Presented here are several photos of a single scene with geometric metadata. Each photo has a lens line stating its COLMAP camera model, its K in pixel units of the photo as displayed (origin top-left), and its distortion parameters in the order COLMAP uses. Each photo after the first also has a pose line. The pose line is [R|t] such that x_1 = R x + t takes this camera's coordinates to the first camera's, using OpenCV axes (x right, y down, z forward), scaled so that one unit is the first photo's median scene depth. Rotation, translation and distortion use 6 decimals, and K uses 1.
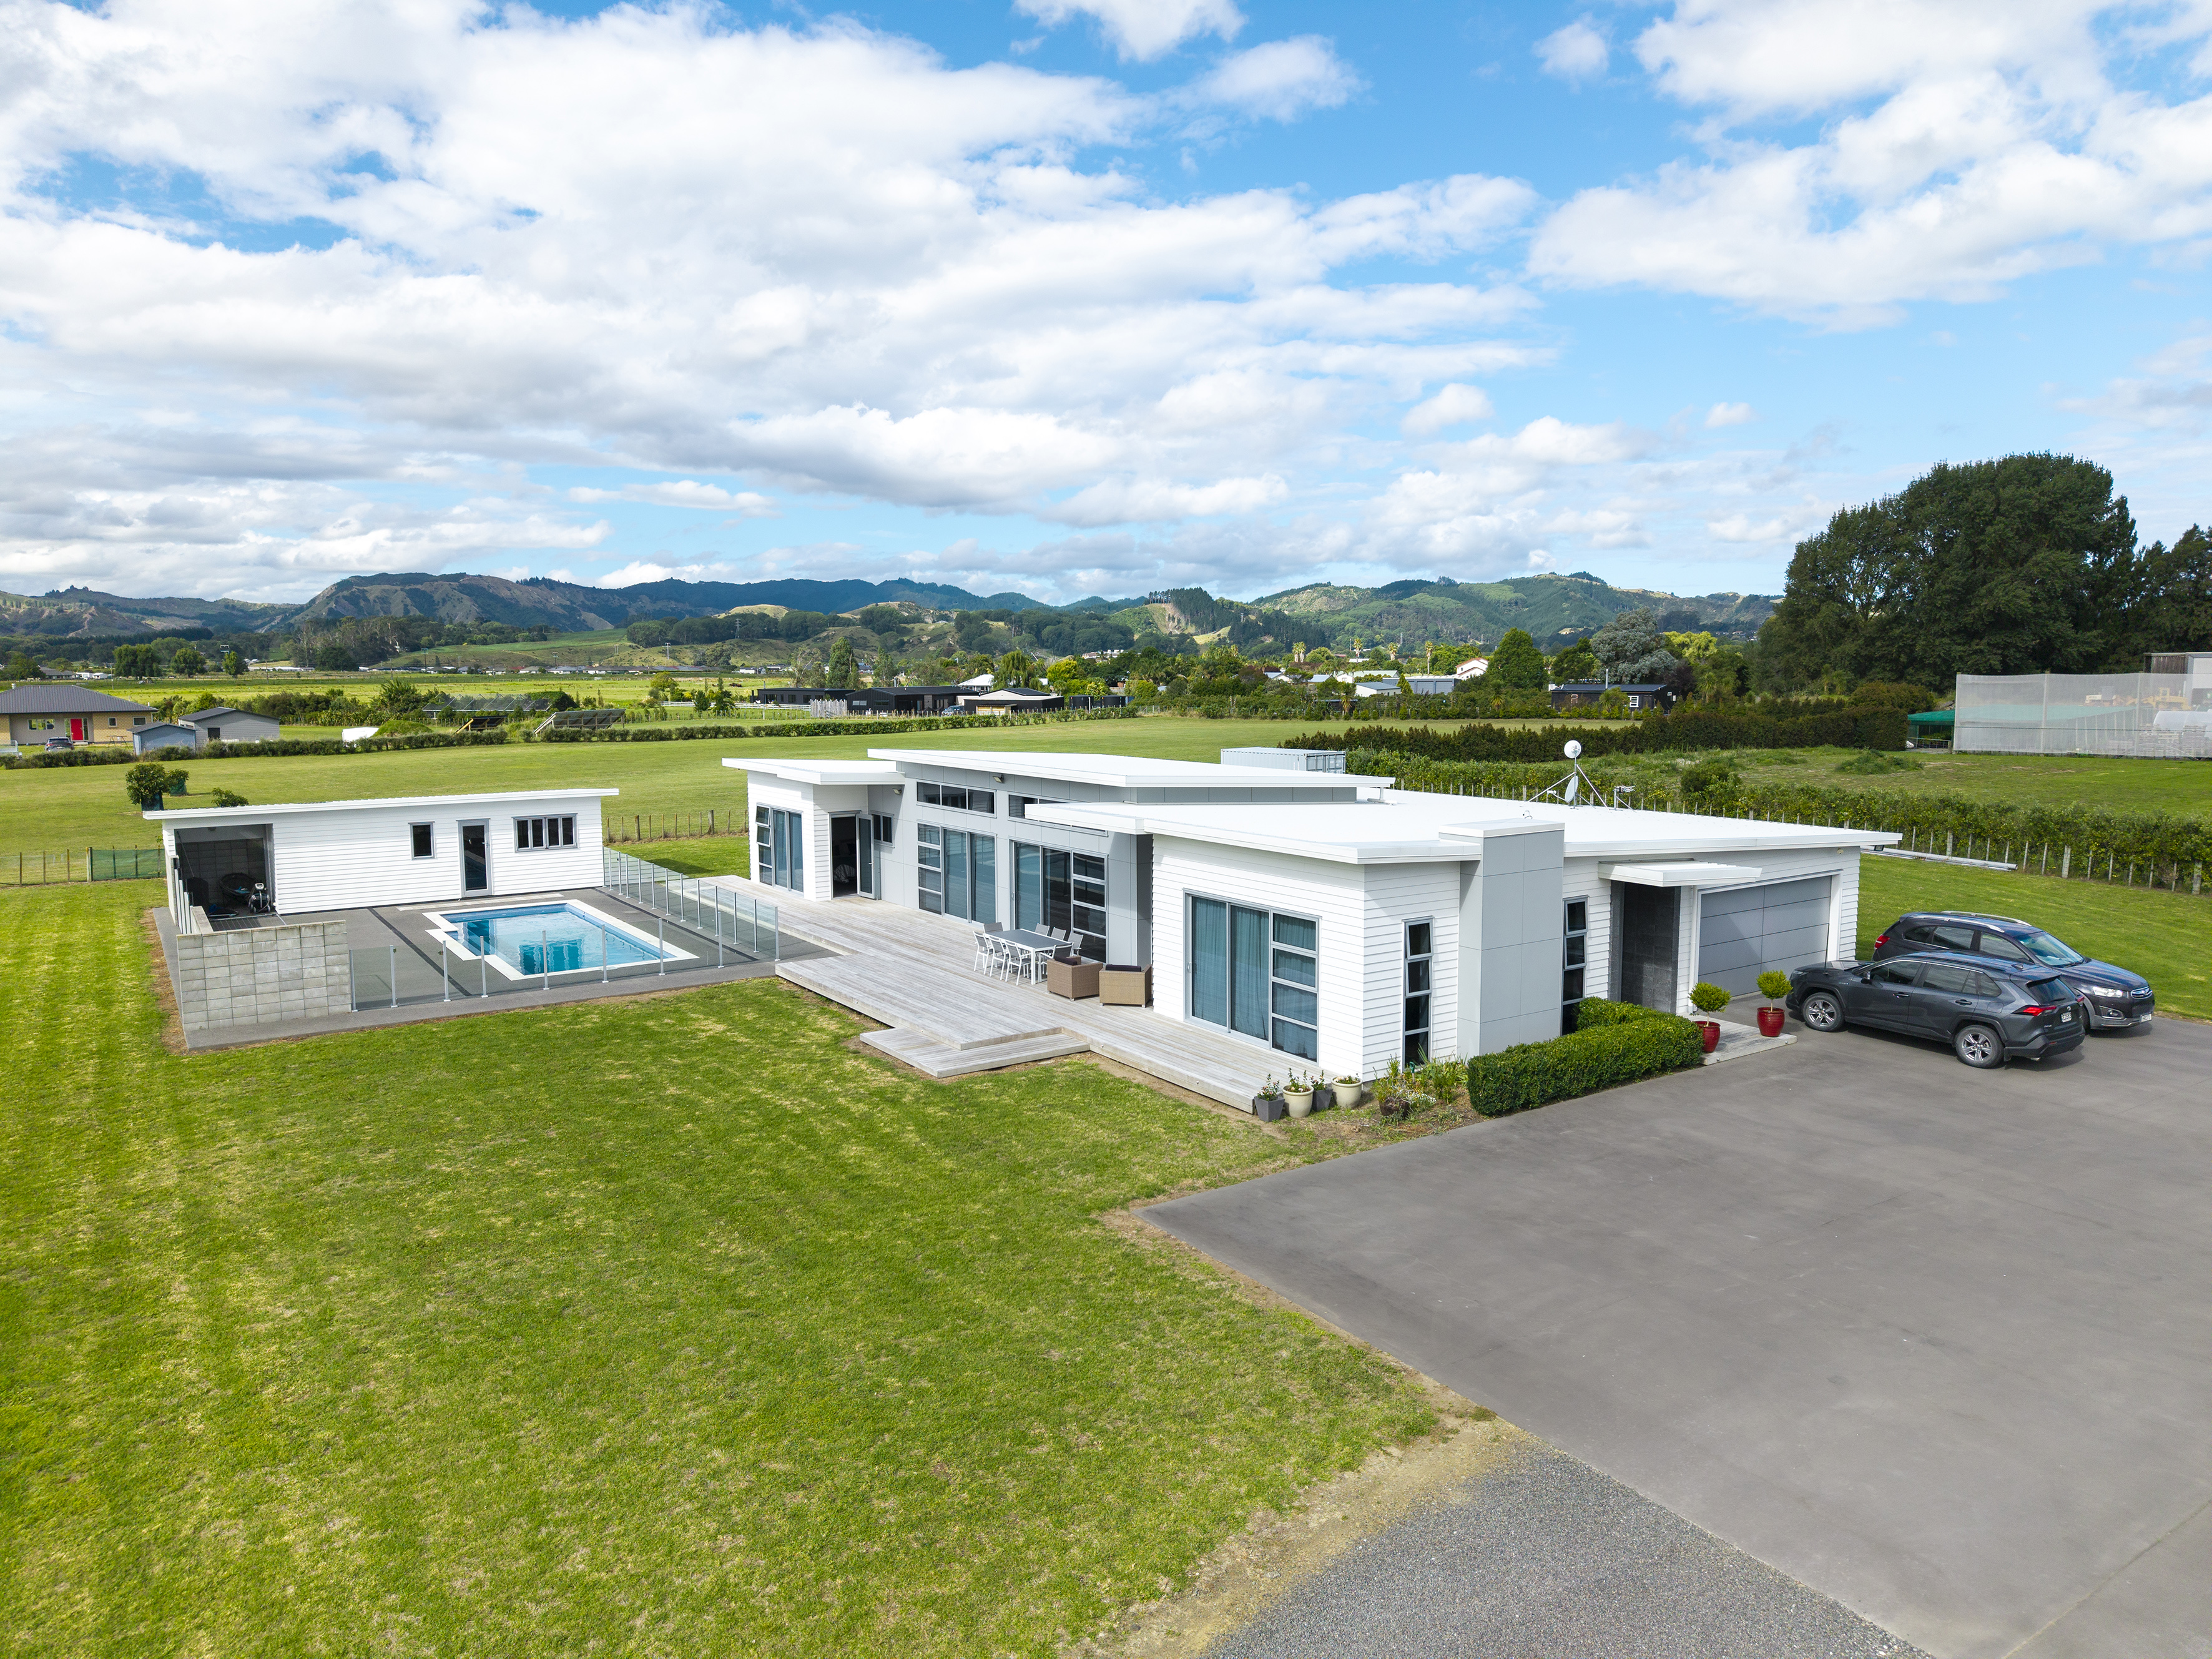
lens RADIAL K [[1473.2, 0, 1097.7], [0, 1473.2, 819.6], [0, 0, 1]] dist [0.024819, -0.025512]
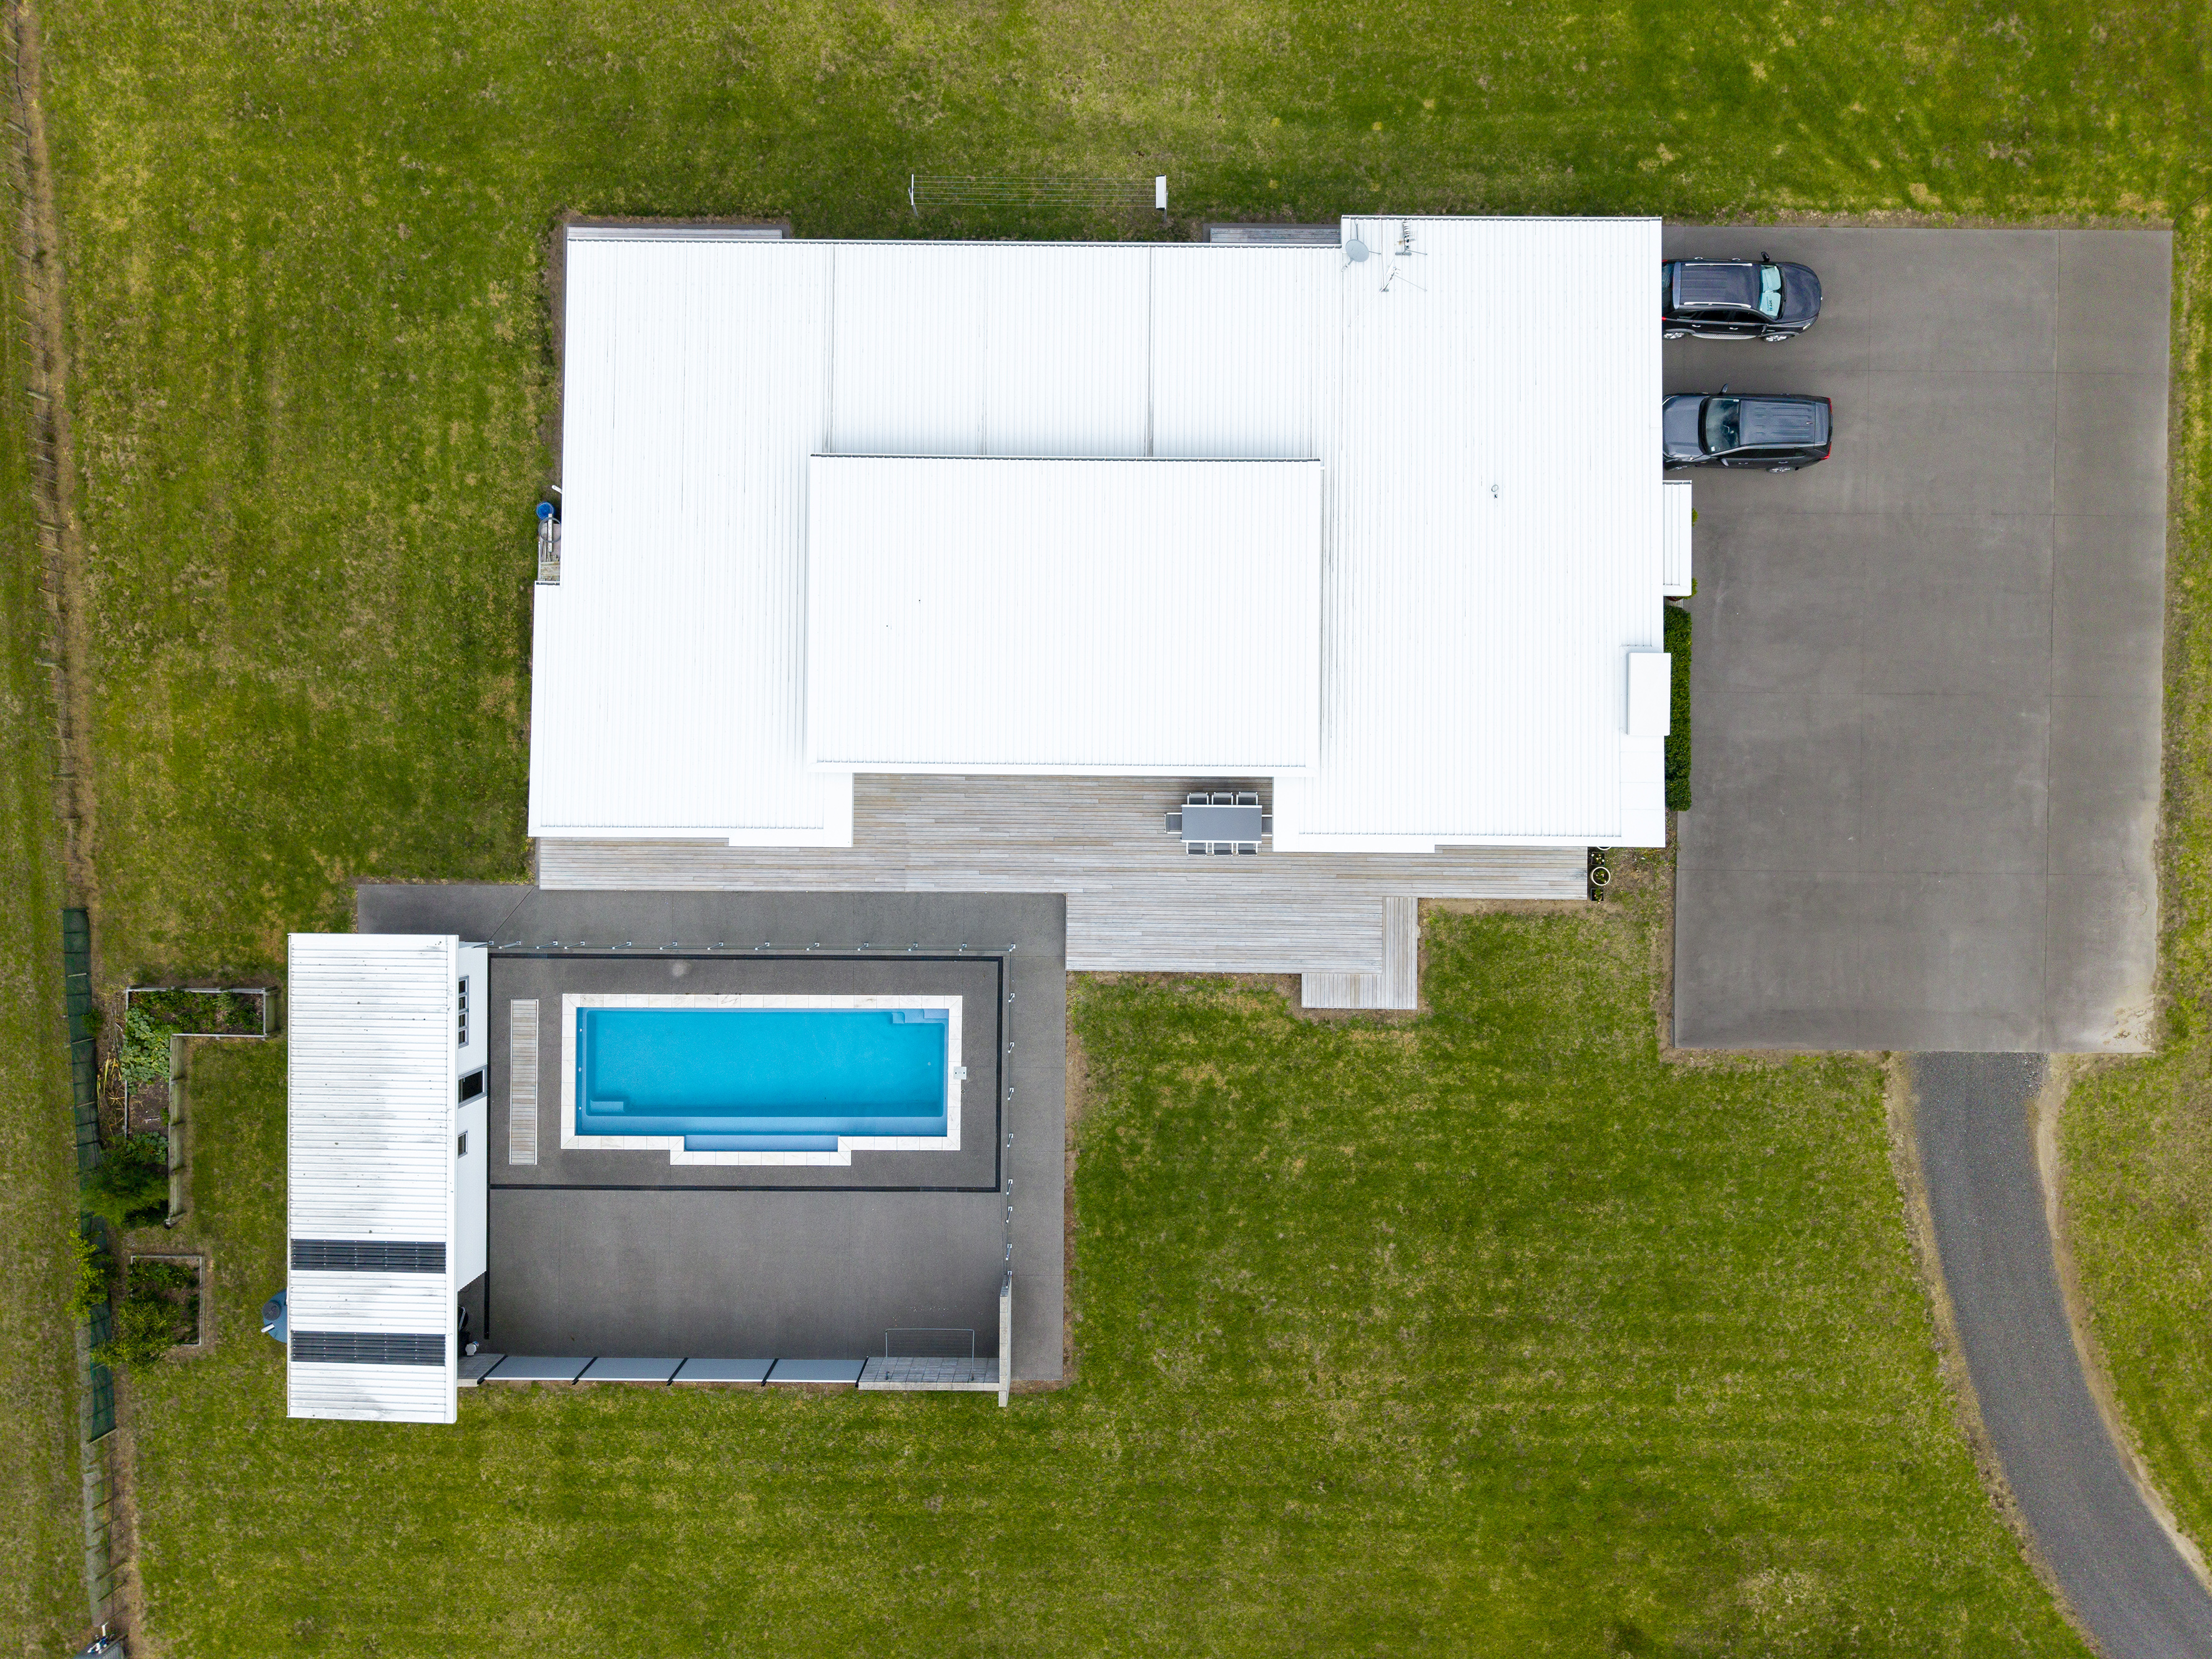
lens RADIAL K [[1473.2, 0, 1112.6], [0, 1473.2, 826.4], [0, 0, 1]] dist [0.024819, -0.025512]
pose [[0.566617, -0.823969, -0.004495, -0.064517], [0.085195, 0.053159, 0.994945, -0.765554], [-0.819565, -0.564136, 0.100319, 0.631805]]
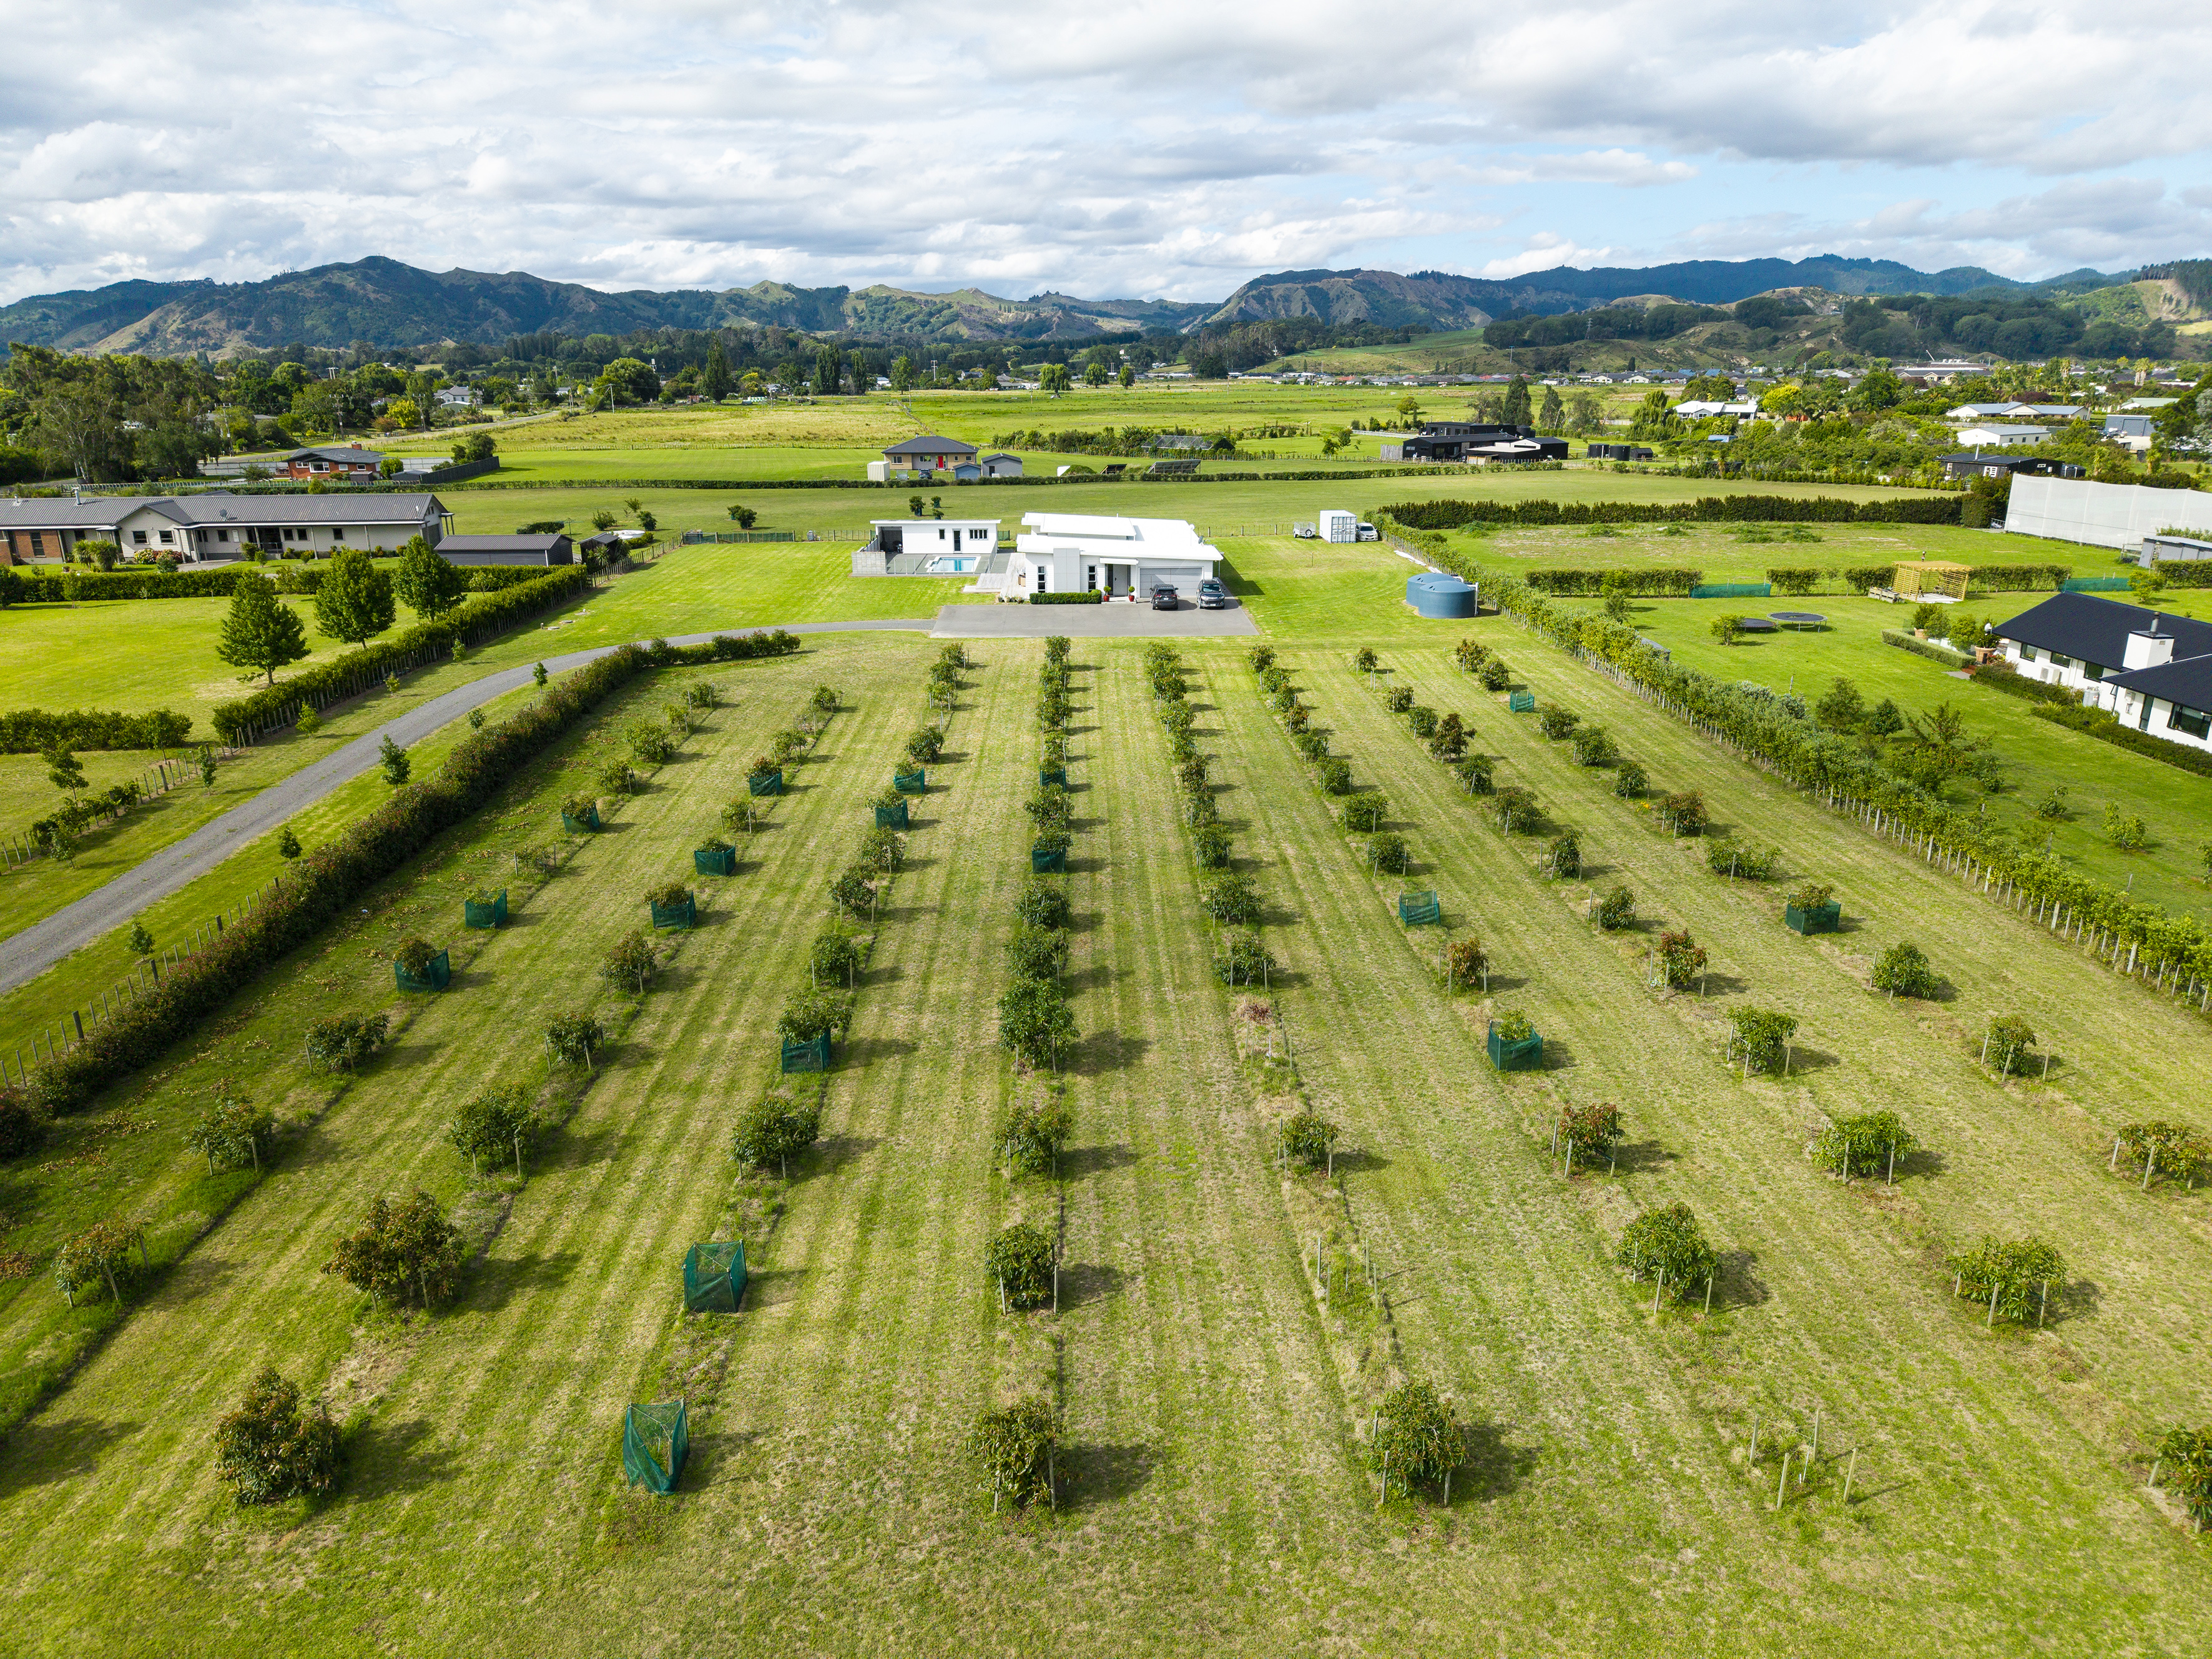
lens RADIAL K [[1473.2, 0, 1093.5], [0, 1473.2, 836.7], [0, 0, 1]] dist [0.024819, -0.025512]
pose [[0.839369, 0.165738, -0.517678, 1.457392], [-0.054591, 0.973270, 0.223083, -0.071342], [0.540813, -0.158989, 0.825981, -1.450614]]
